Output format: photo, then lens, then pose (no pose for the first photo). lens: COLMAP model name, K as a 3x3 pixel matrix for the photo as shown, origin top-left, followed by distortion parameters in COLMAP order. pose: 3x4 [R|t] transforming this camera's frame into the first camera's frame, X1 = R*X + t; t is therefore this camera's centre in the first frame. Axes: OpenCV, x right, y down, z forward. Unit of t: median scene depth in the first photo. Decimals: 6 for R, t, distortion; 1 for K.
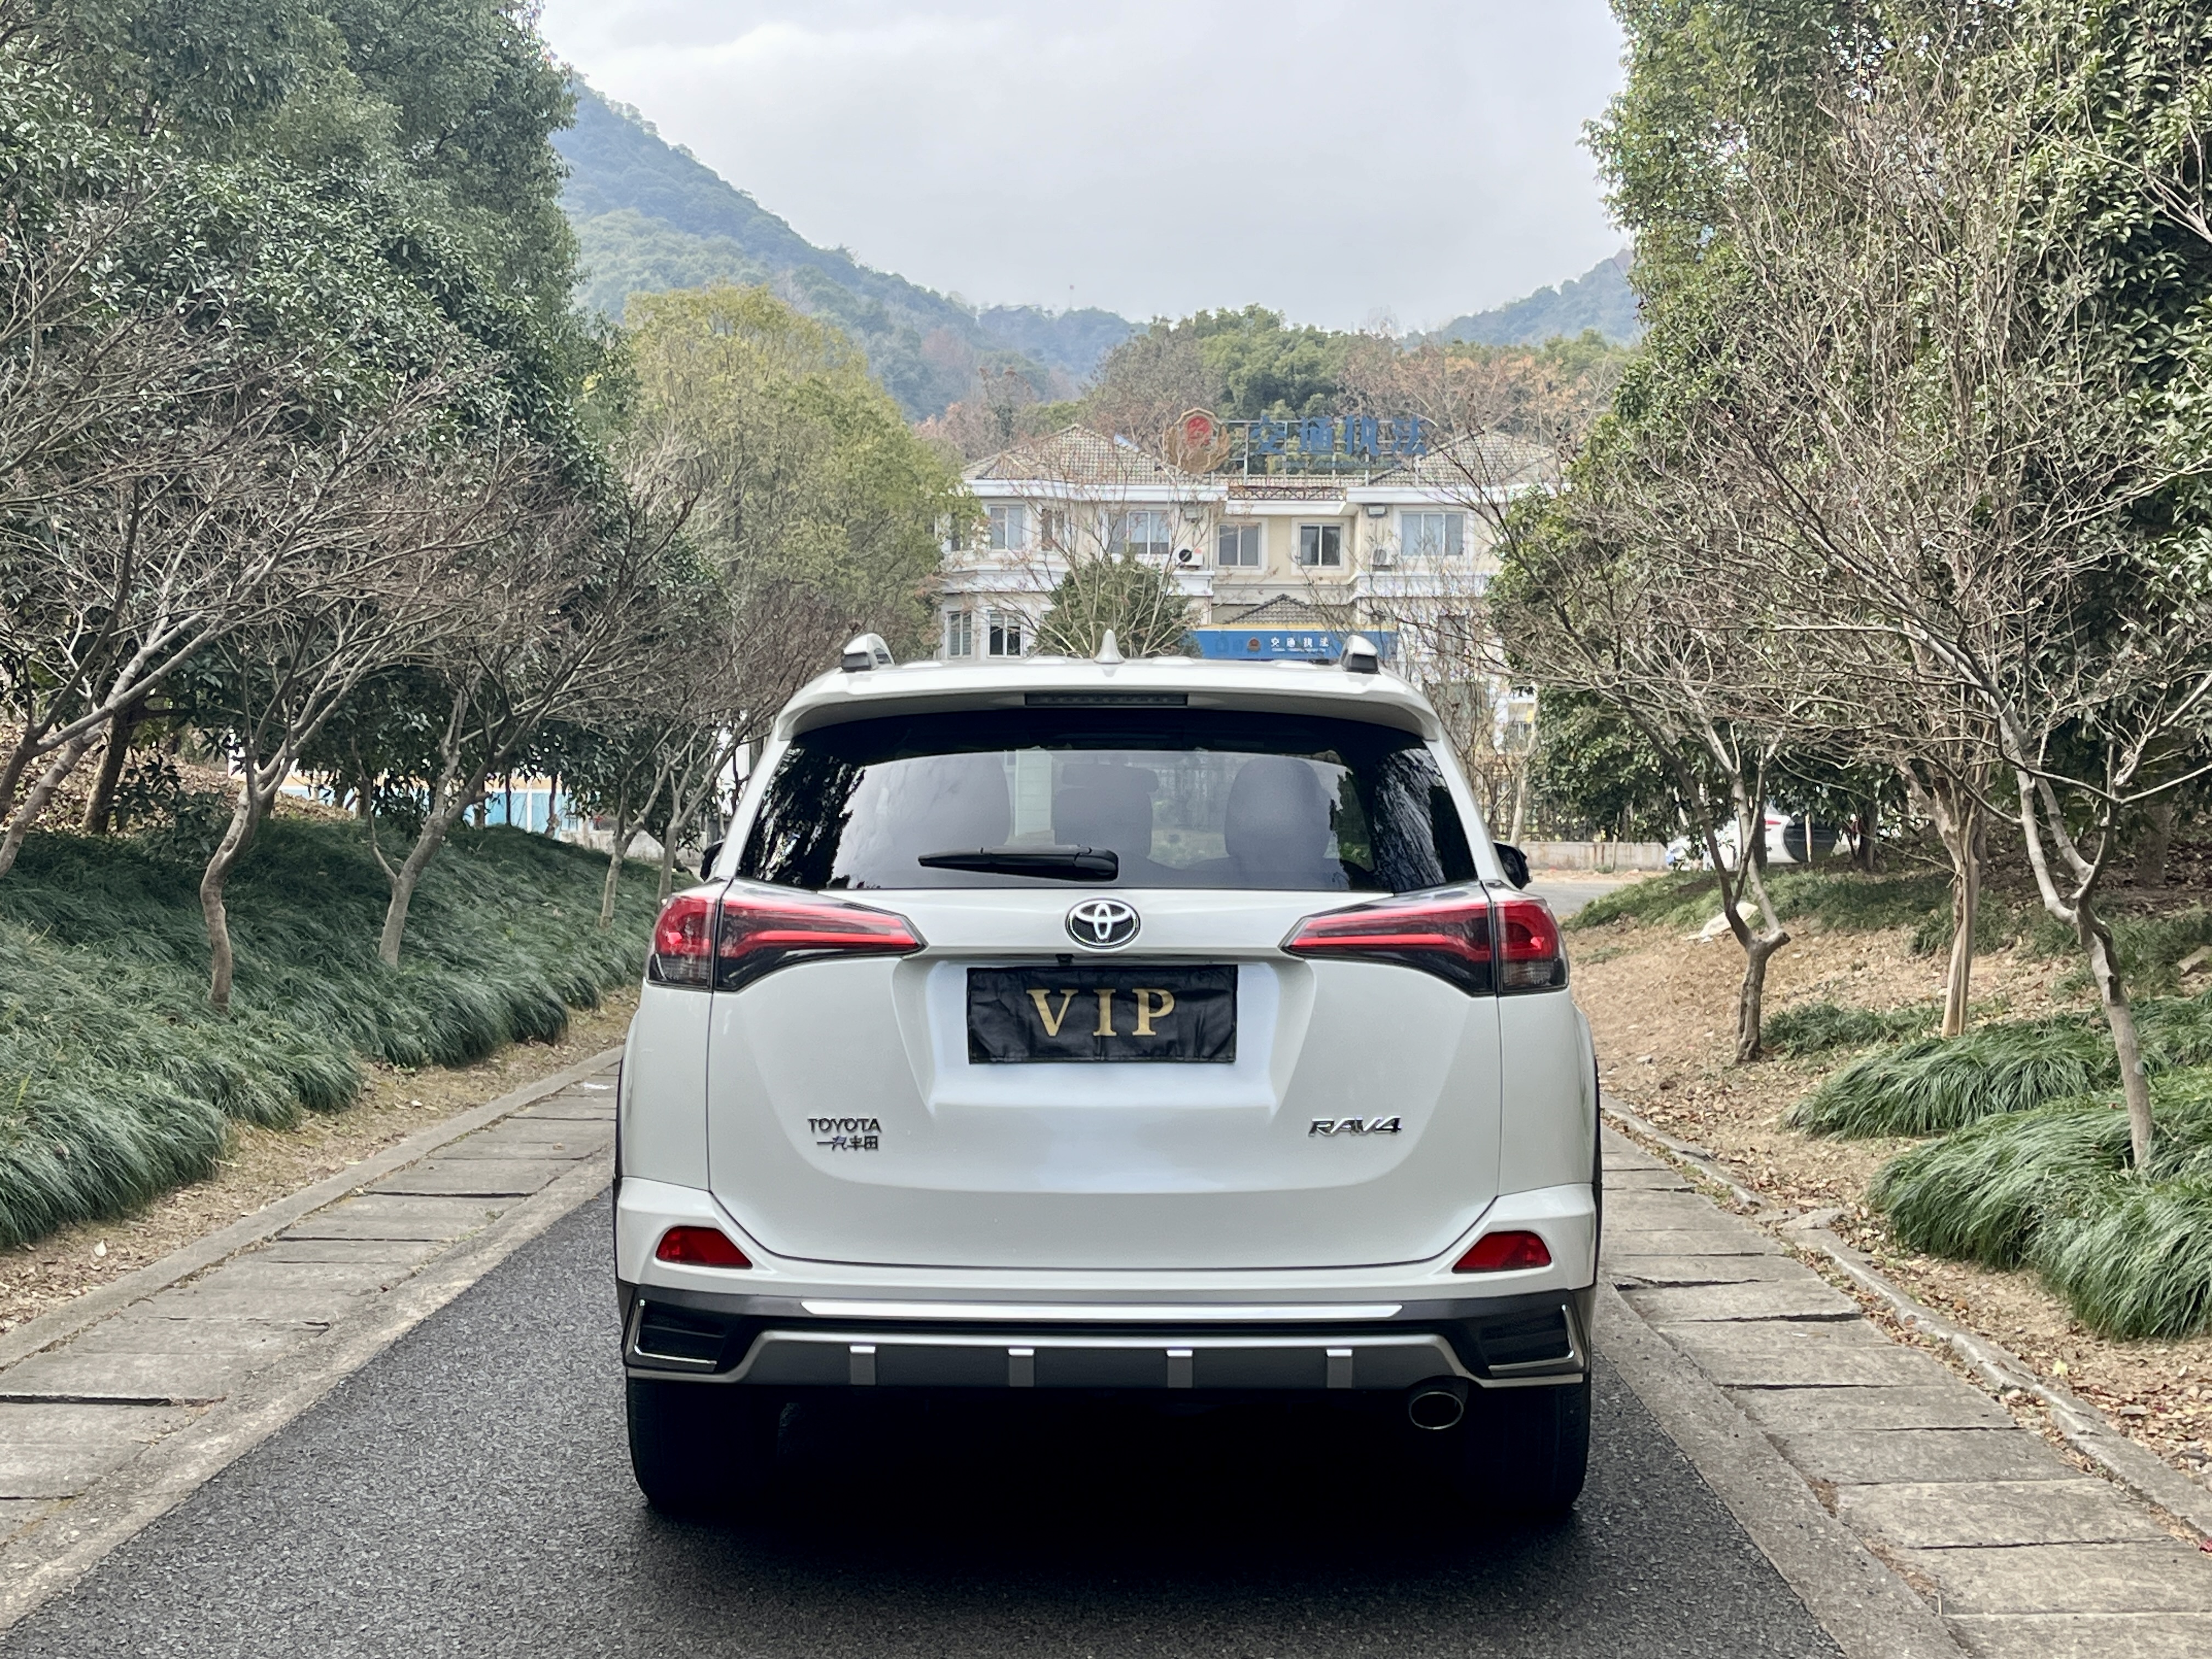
lens RADIAL K [[3229.3, 0, 1106.0], [0, 3229.3, 829.5], [0, 0, 1]] dist [0.212160, -0.690592]
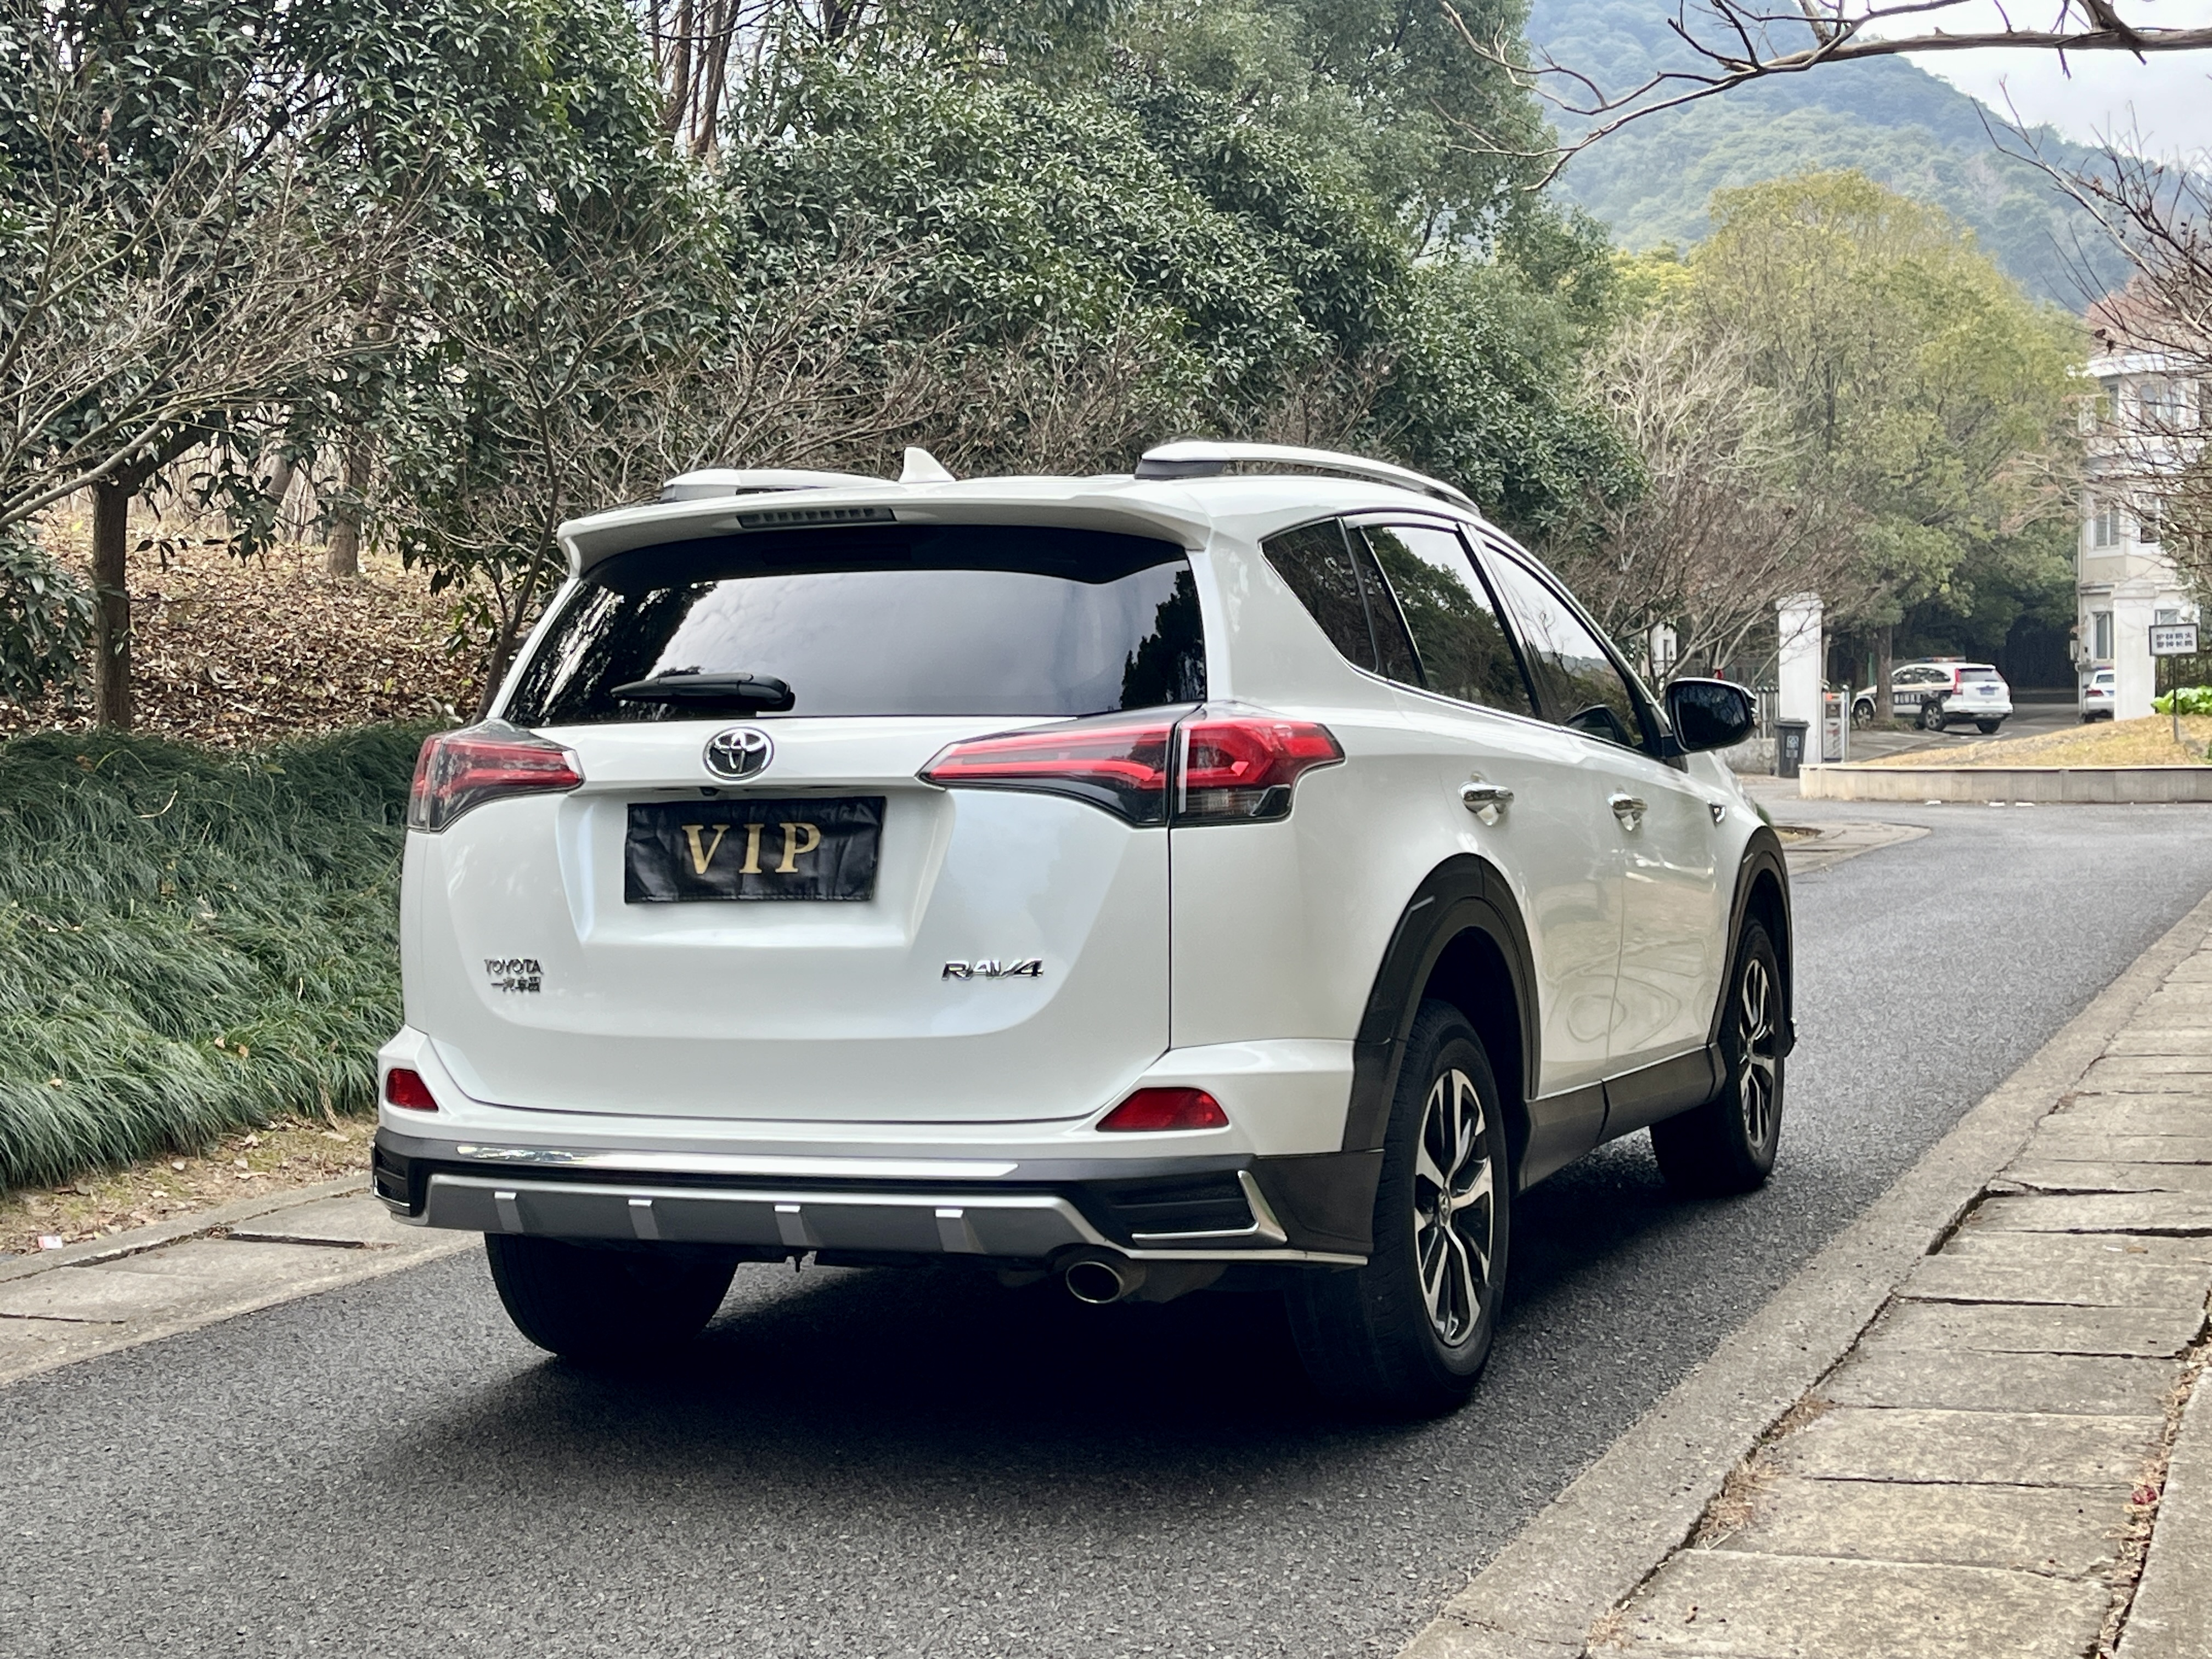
lens RADIAL K [[3229.3, 0, 1106.0], [0, 3229.3, 829.5], [0, 0, 1]] dist [0.212160, -0.690592]
pose [[0.929101, -0.010191, -0.369686, 0.442989], [0.019290, 0.999595, 0.020926, 0.033261], [0.369323, -0.026573, 0.928921, 0.163211]]
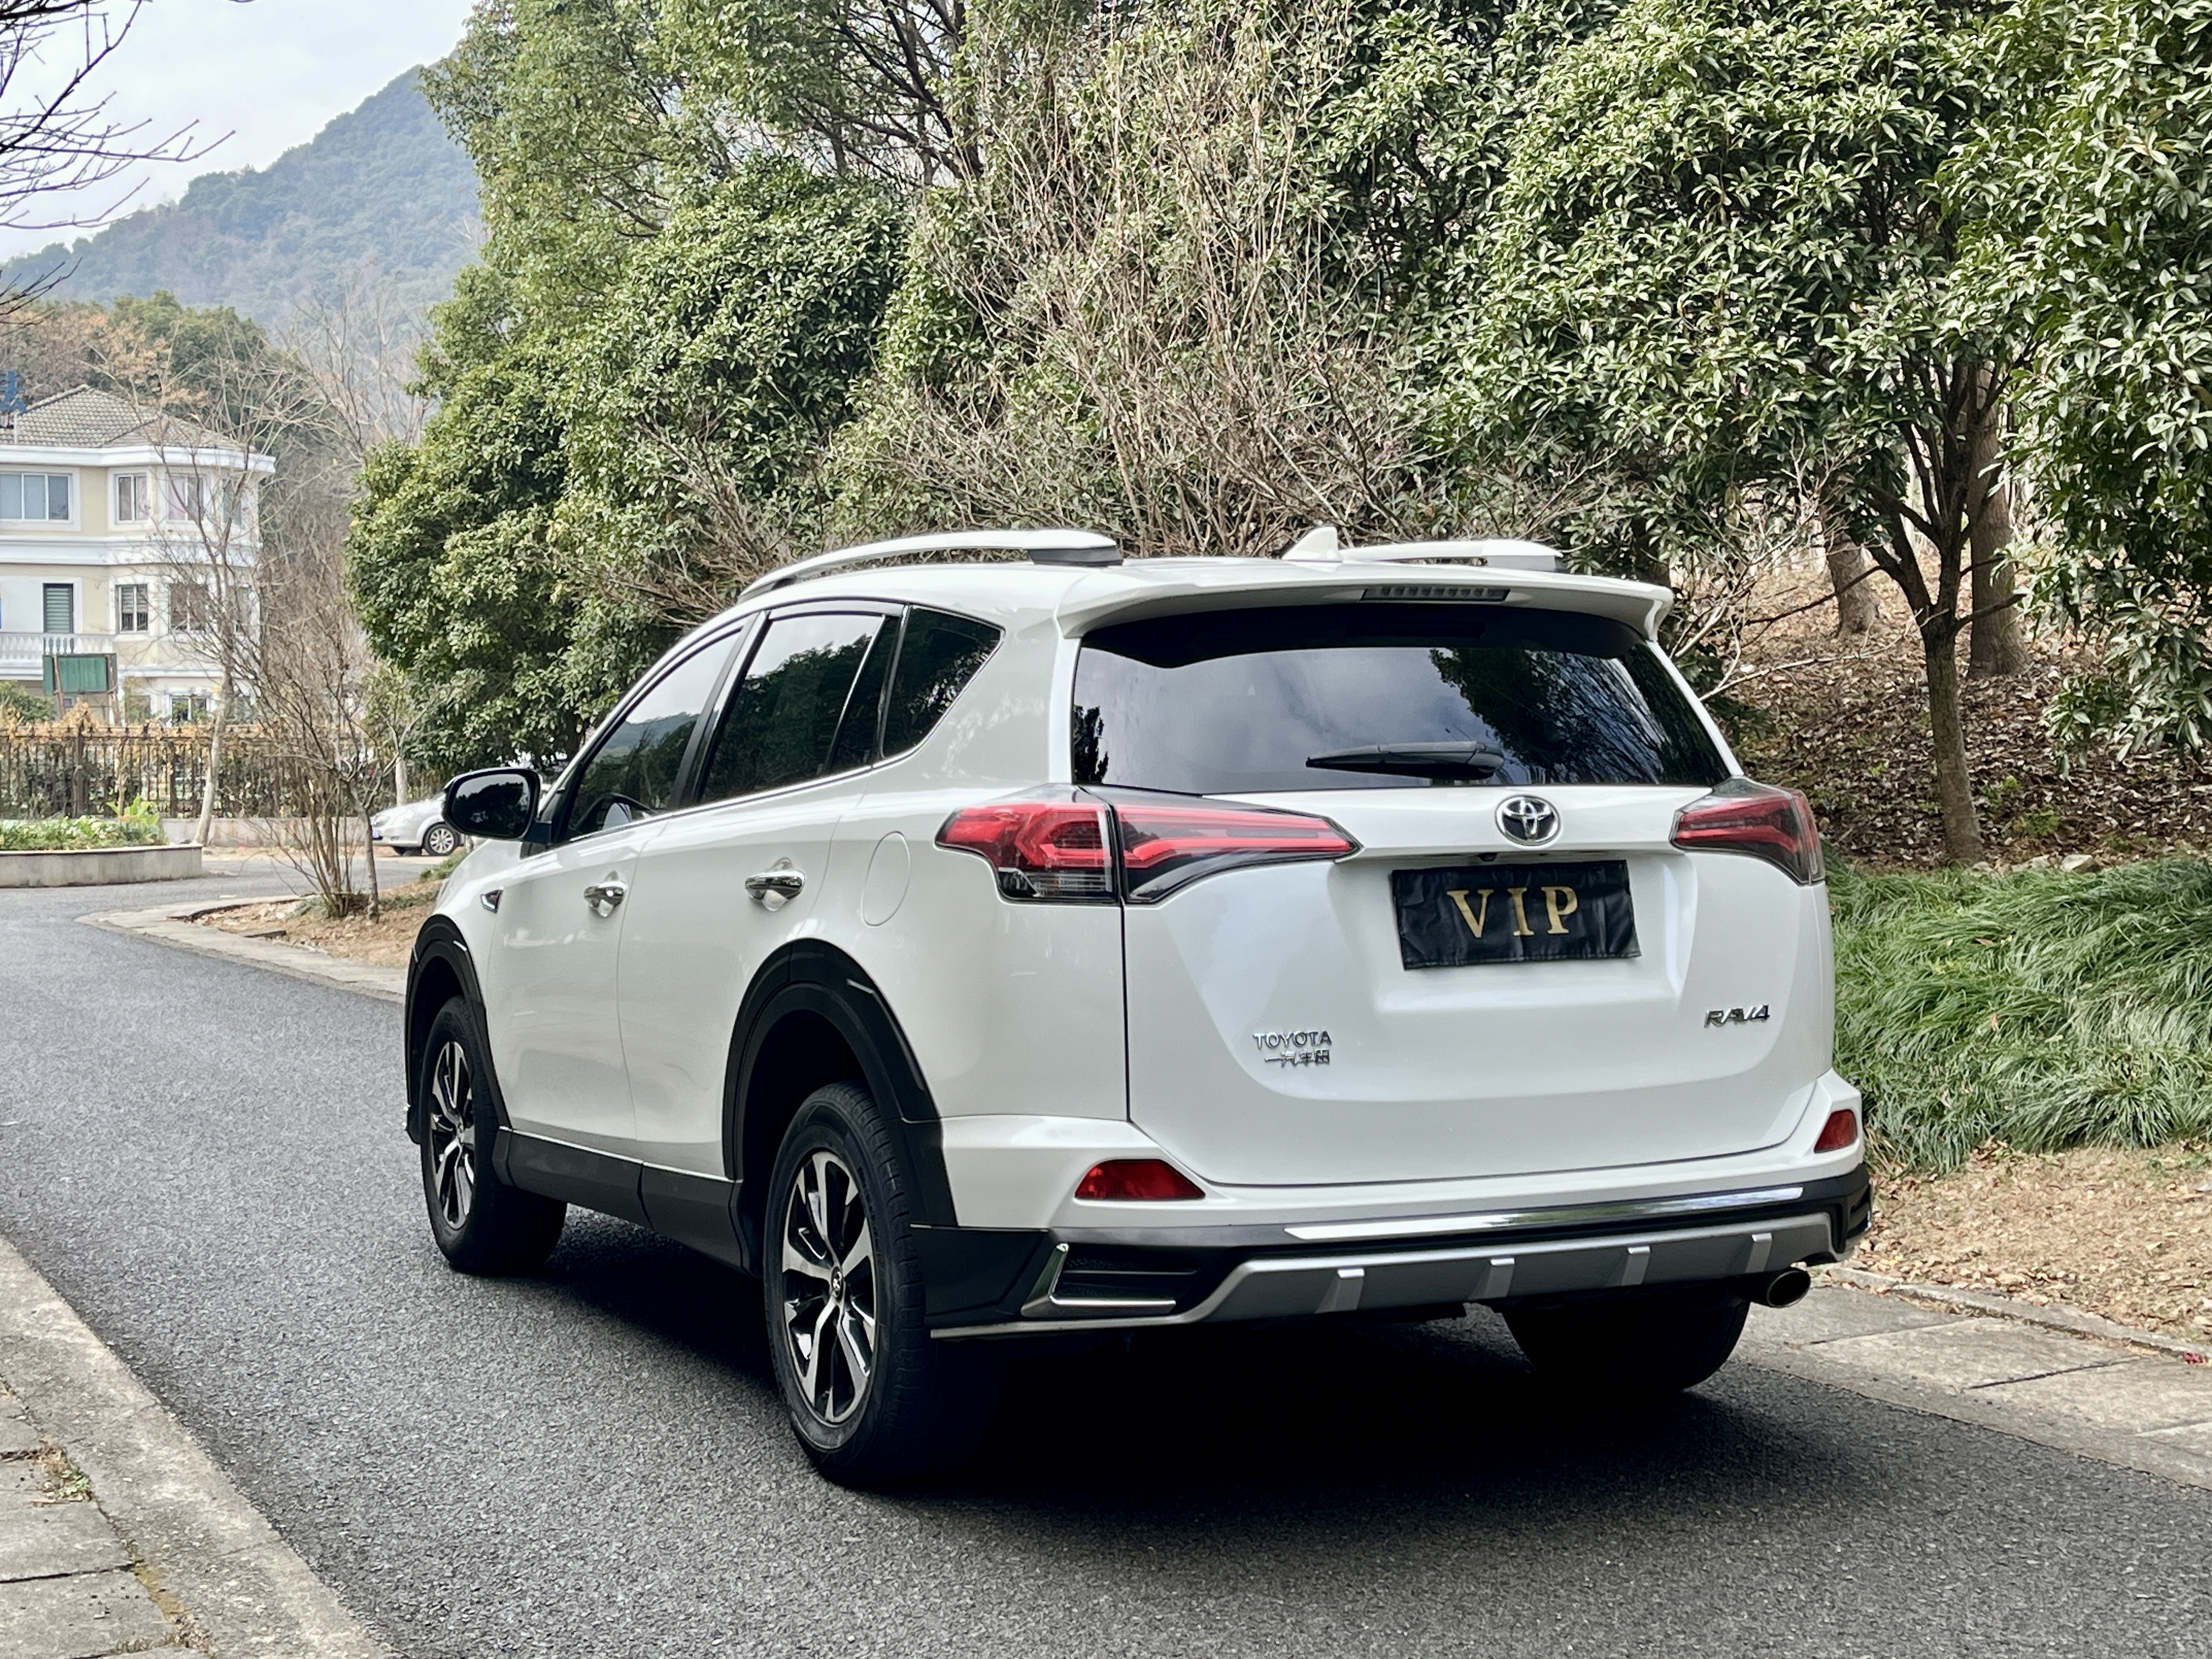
lens RADIAL K [[3248.7, 0, 1106.0], [0, 3248.7, 829.5], [0, 0, 1]] dist [0.033763, 0.058317]
pose [[0.891879, -0.022201, 0.451728, -0.553262], [0.019779, 0.999754, 0.010084, 0.019333], [-0.451841, -0.000059, 0.892099, 0.182067]]
